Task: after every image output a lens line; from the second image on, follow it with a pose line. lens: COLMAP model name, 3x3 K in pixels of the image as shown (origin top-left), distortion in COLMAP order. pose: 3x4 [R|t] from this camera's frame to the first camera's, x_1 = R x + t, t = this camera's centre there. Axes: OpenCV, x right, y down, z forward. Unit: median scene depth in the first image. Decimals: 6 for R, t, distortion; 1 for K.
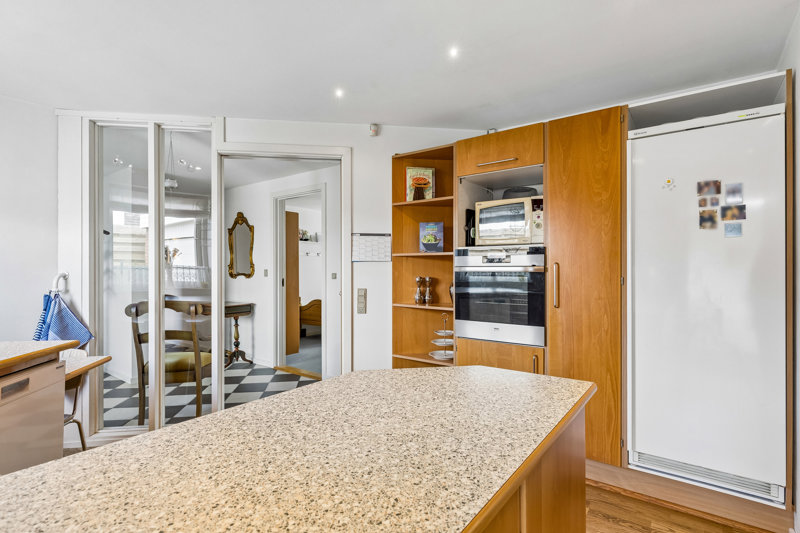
lens RADIAL K [[389.6, 0, 403.2], [0, 389.6, 271.4], [0, 0, 1]] dist [-0.001369, -0.001801]
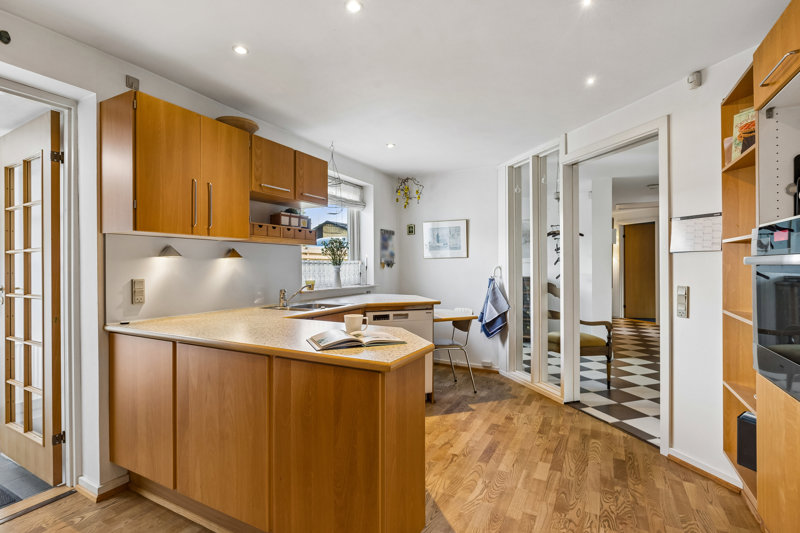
lens RADIAL K [[389.6, 0, 399.7], [0, 389.6, 263.2], [0, 0, 1]] dist [-0.001369, -0.001801]
pose [[0.147472, -0.004360, -0.989057, 0.645961], [-0.001729, 0.999988, -0.004666, 0.002341], [0.989065, 0.002399, 0.147463, 0.336614]]
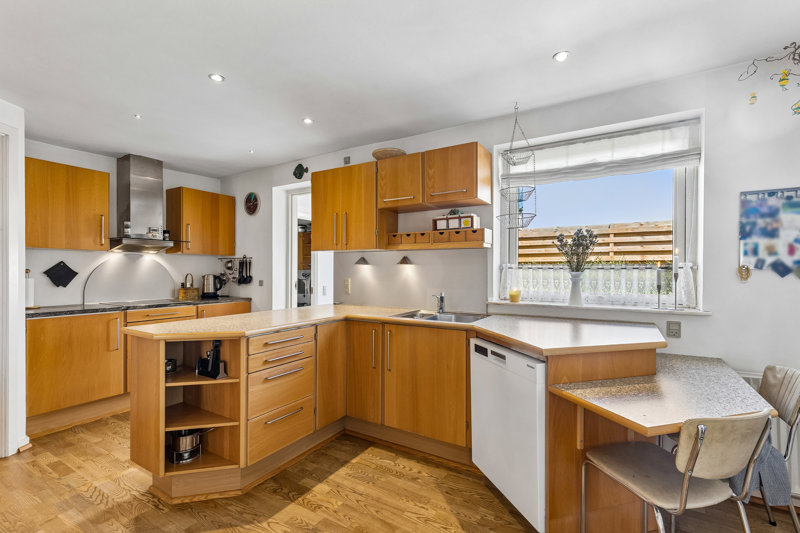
lens RADIAL K [[357.0, 0, 398.4], [0, 357.0, 271.1], [0, 0, 1]] dist [0.002614, 0.001430]
pose [[-0.996864, -0.005011, -0.078974, -0.609275], [-0.005047, 0.999987, 0.000264, 0.005644], [0.078971, 0.000662, -0.996877, 1.409363]]
